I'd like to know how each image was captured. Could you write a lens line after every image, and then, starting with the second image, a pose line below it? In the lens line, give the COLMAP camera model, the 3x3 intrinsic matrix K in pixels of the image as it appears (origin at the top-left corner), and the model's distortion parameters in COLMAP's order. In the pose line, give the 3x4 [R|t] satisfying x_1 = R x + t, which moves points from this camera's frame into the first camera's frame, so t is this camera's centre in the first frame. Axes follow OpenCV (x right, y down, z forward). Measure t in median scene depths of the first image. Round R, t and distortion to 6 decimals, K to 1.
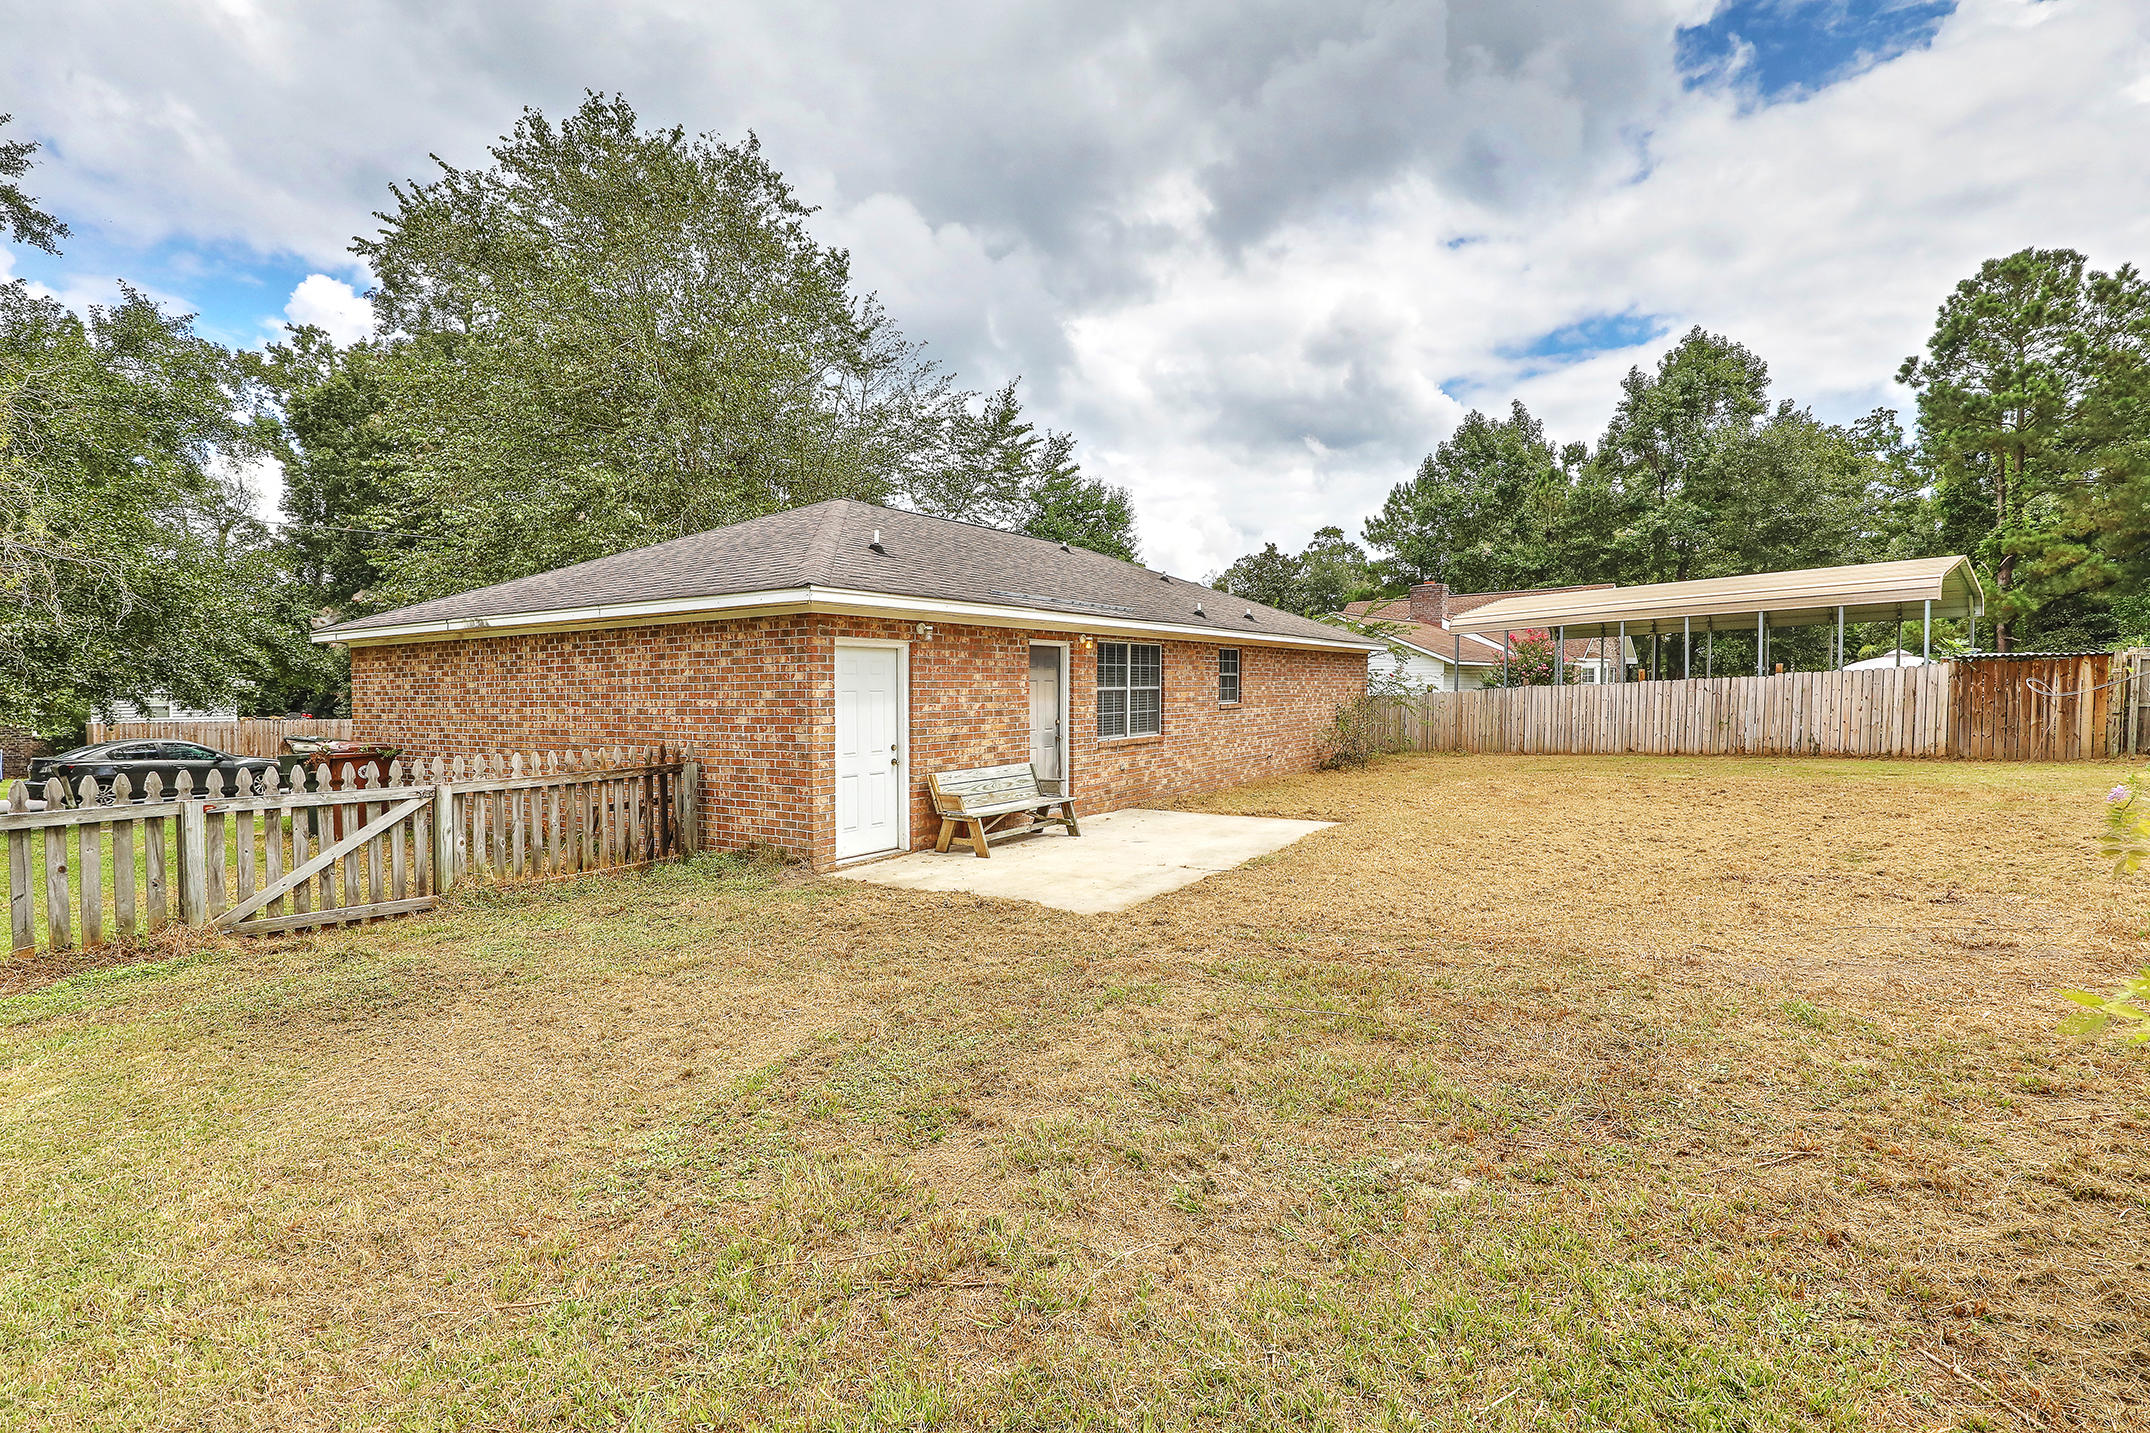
lens RADIAL K [[966.6, 0, 1080.9], [0, 966.6, 718.5], [0, 0, 1]] dist [-0.000056, 0.000125]
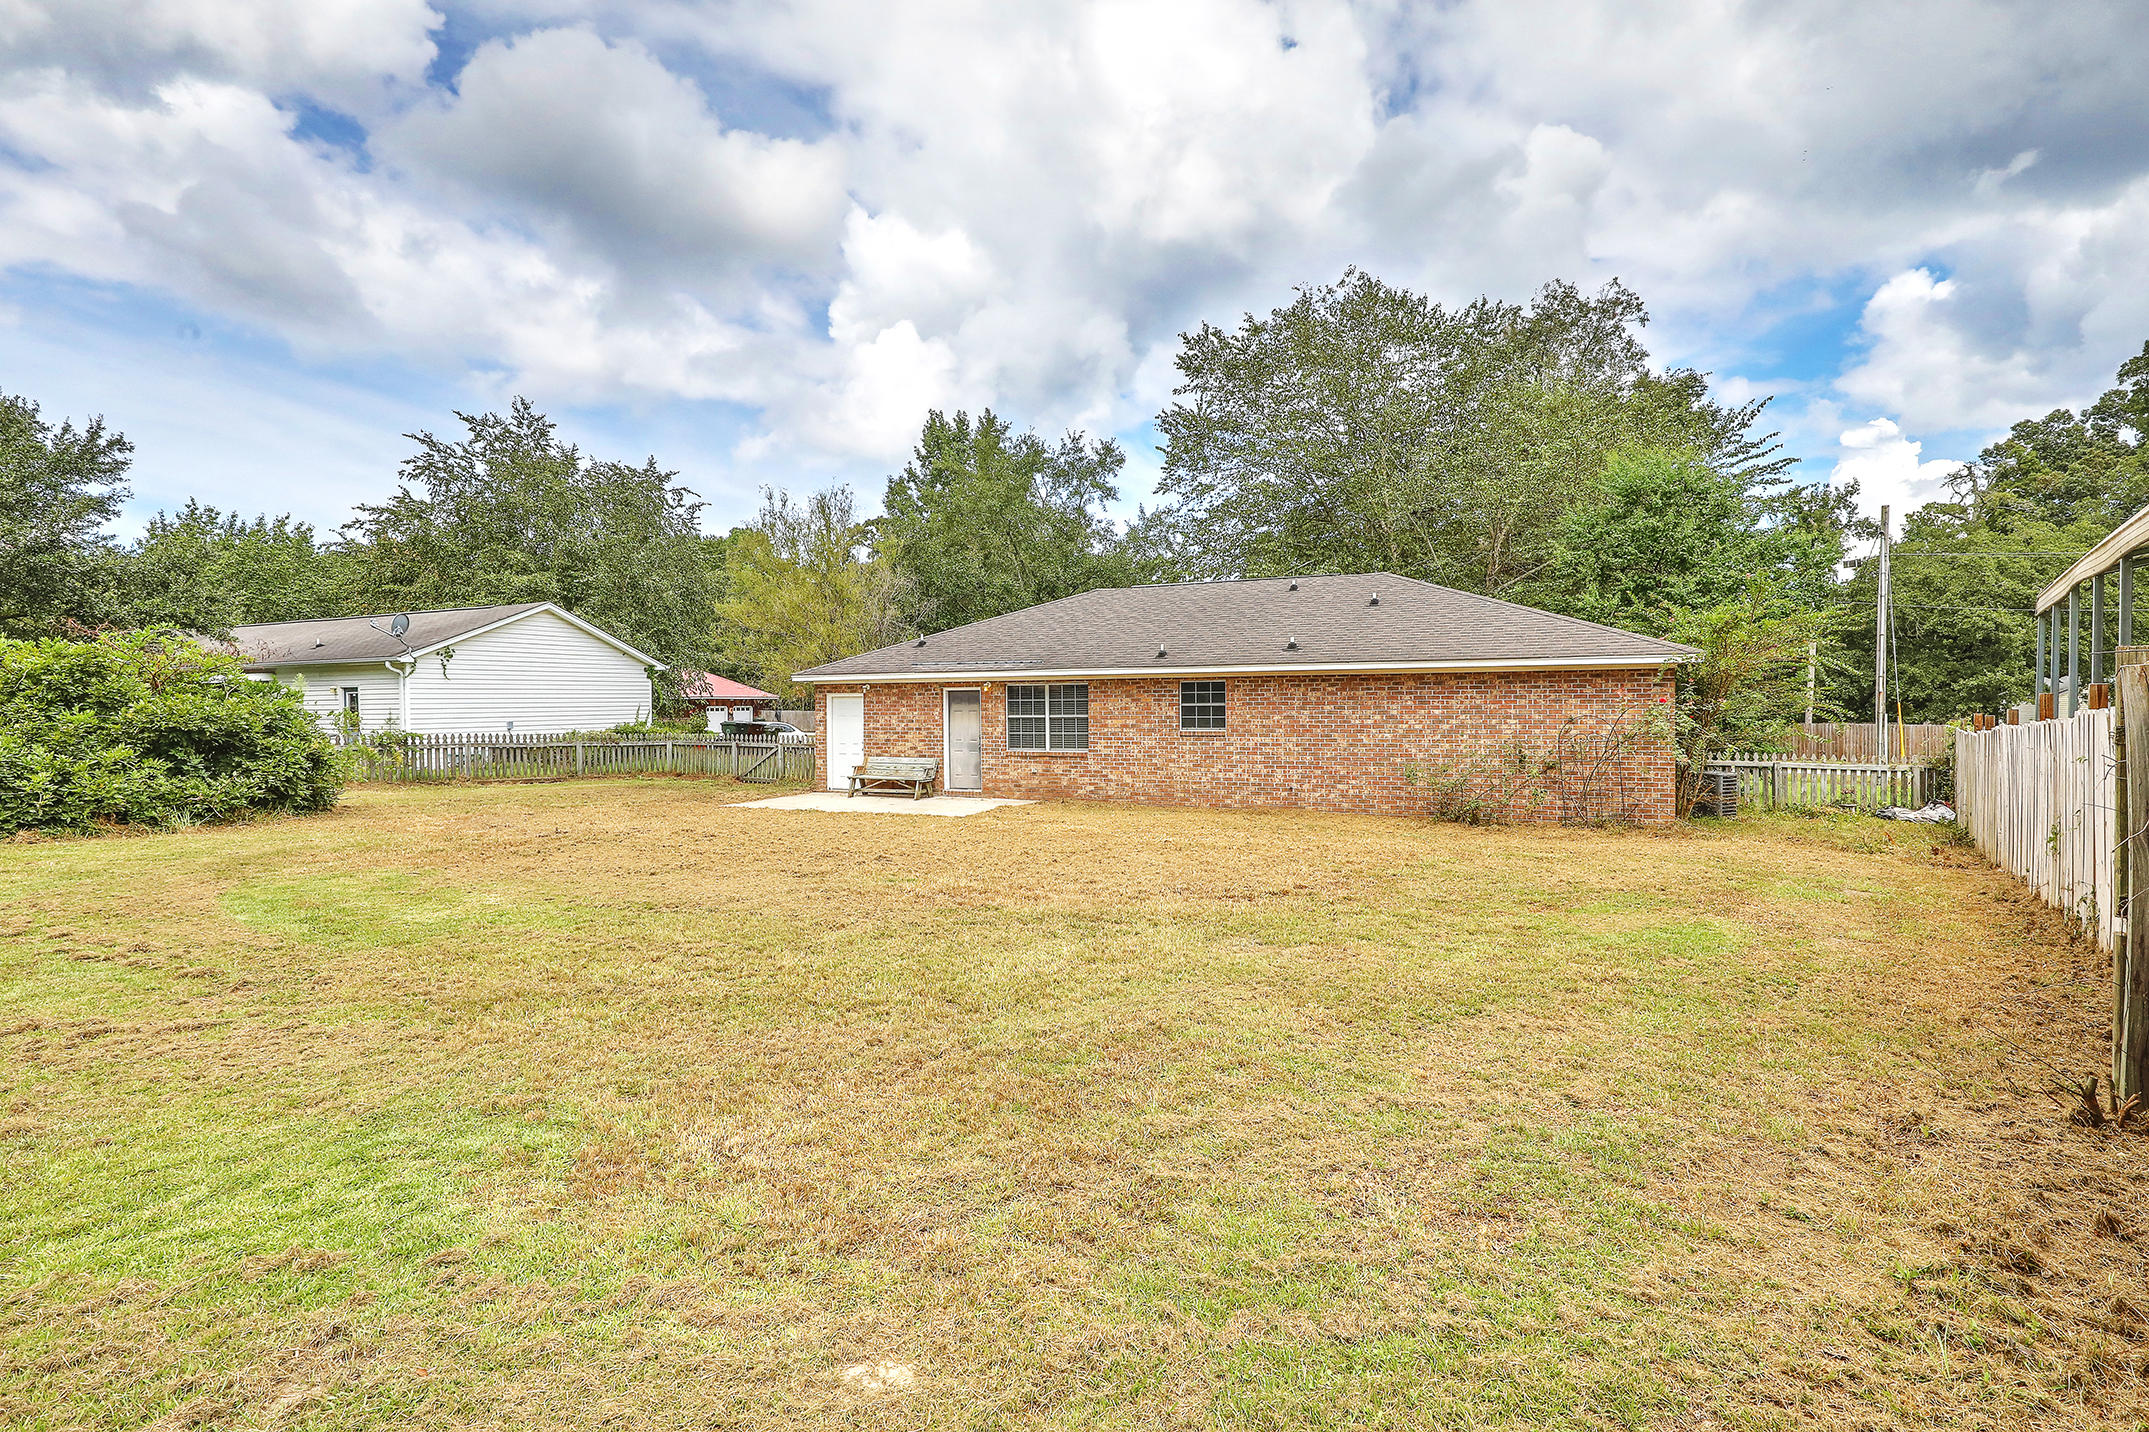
lens RADIAL K [[901.9, 0, 1074.5], [0, 901.9, 716.0], [0, 0, 1]] dist [-0.009034, -0.000097]
pose [[0.179703, 0.023082, -0.983450, 1.450101], [-0.025415, 0.999500, 0.018815, -0.061663], [0.983393, 0.021613, 0.180200, 0.859617]]
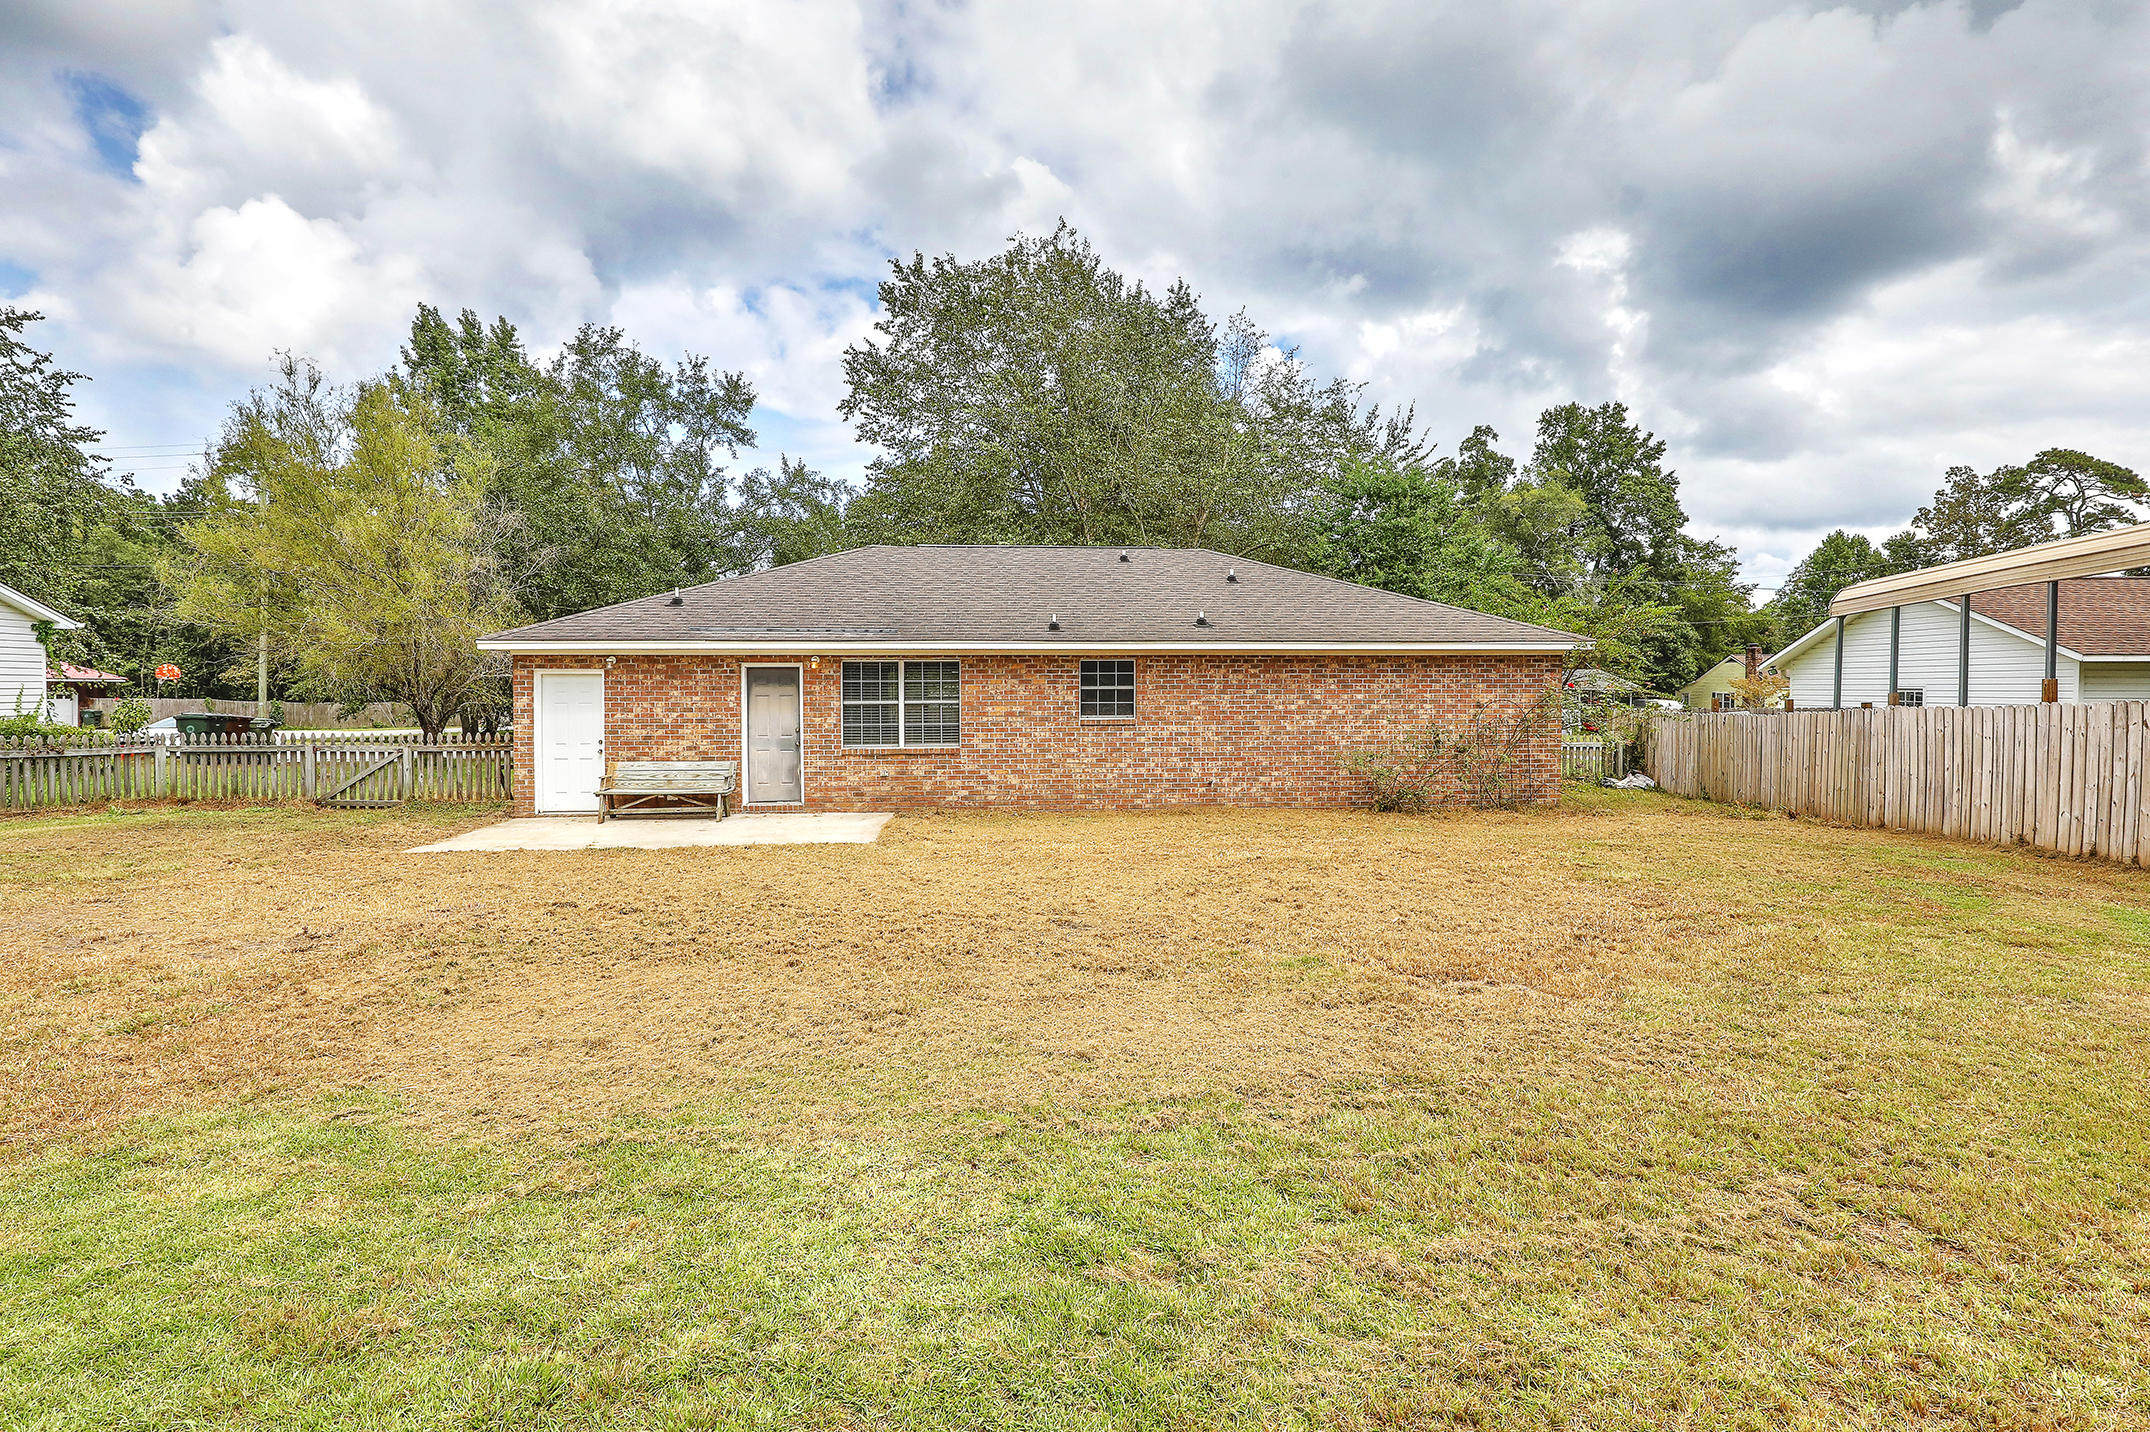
lens RADIAL K [[940.4, 0, 1022.0], [0, 940.4, 712.1], [0, 0, 1]] dist [-0.000929, -0.000029]
pose [[0.615012, 0.027812, -0.788027, 1.036012], [-0.028290, 0.999513, 0.013197, -0.040818], [0.788010, 0.014177, 0.615499, 0.489323]]
